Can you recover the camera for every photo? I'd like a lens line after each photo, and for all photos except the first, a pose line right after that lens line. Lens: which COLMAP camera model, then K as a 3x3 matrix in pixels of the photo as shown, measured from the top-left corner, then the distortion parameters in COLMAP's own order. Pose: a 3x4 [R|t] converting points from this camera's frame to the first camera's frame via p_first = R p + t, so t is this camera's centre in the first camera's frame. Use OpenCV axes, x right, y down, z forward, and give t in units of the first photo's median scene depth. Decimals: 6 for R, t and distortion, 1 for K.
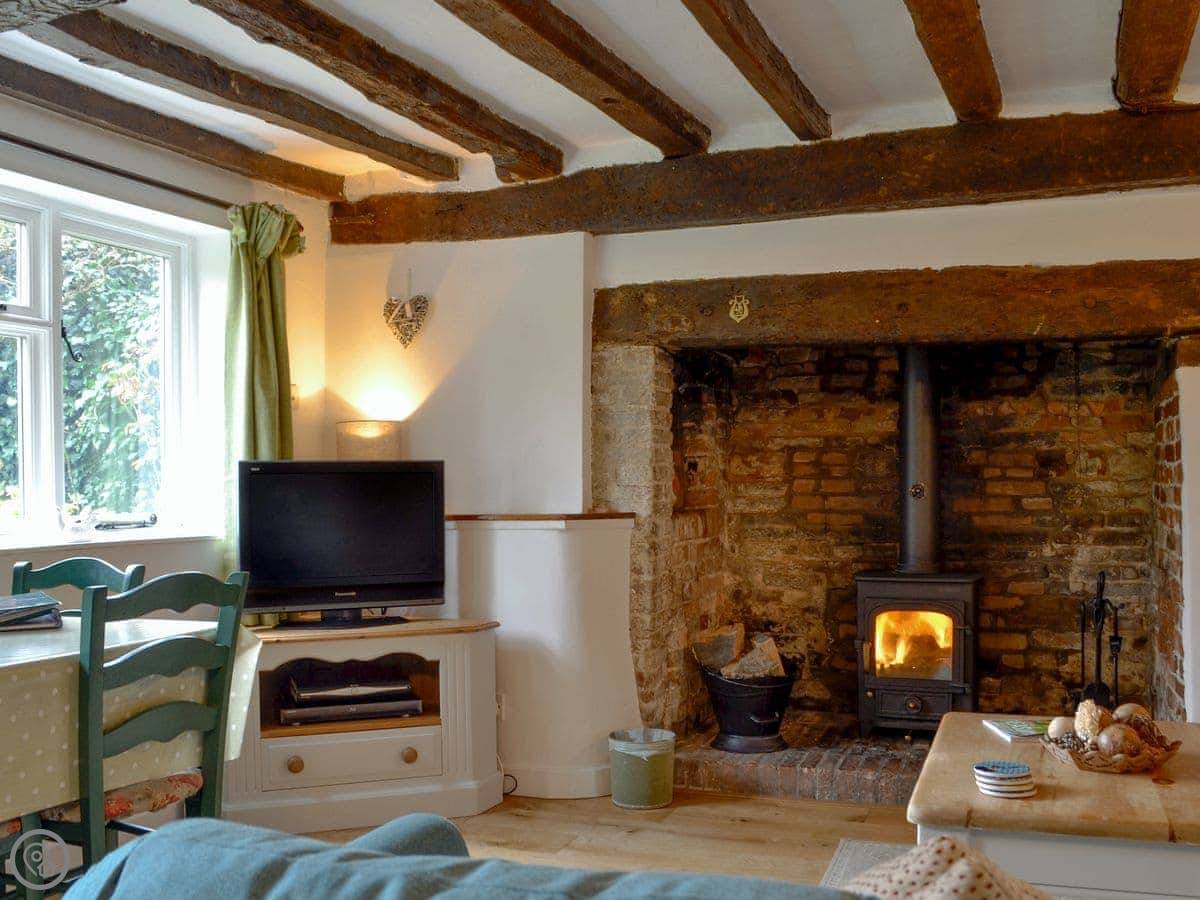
lens RADIAL K [[1140.3, 0, 622.7], [0, 1140.3, 480.0], [0, 0, 1]] dist [-0.083268, 0.000000]
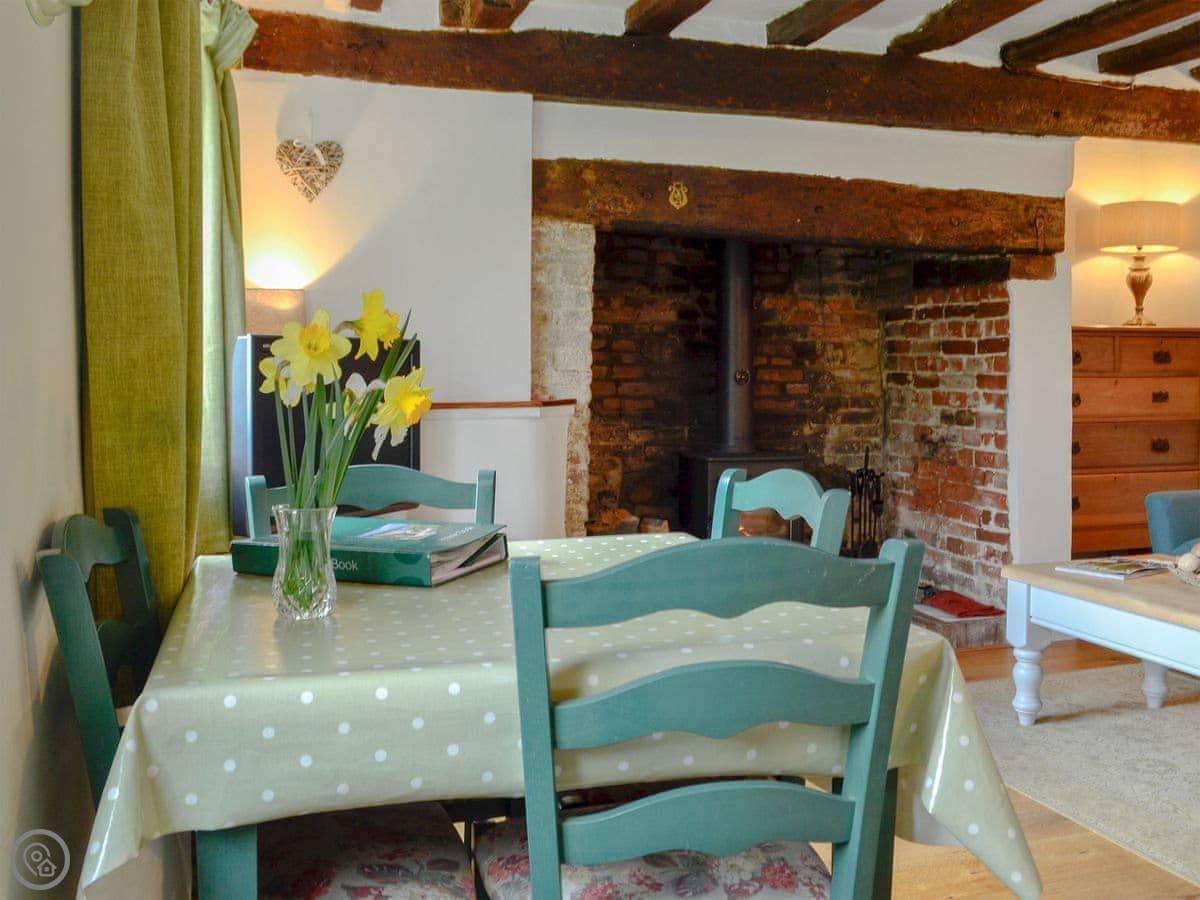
lens RADIAL K [[1140.3, 0, 594.9], [0, 1140.3, 379.7], [0, 0, 1]] dist [-0.083268, 0.000000]
pose [[0.800343, 0.001980, 0.599540, -0.518556], [-0.008230, 0.999937, 0.007683, 0.004879], [-0.599487, -0.011083, 0.800308, 0.216591]]
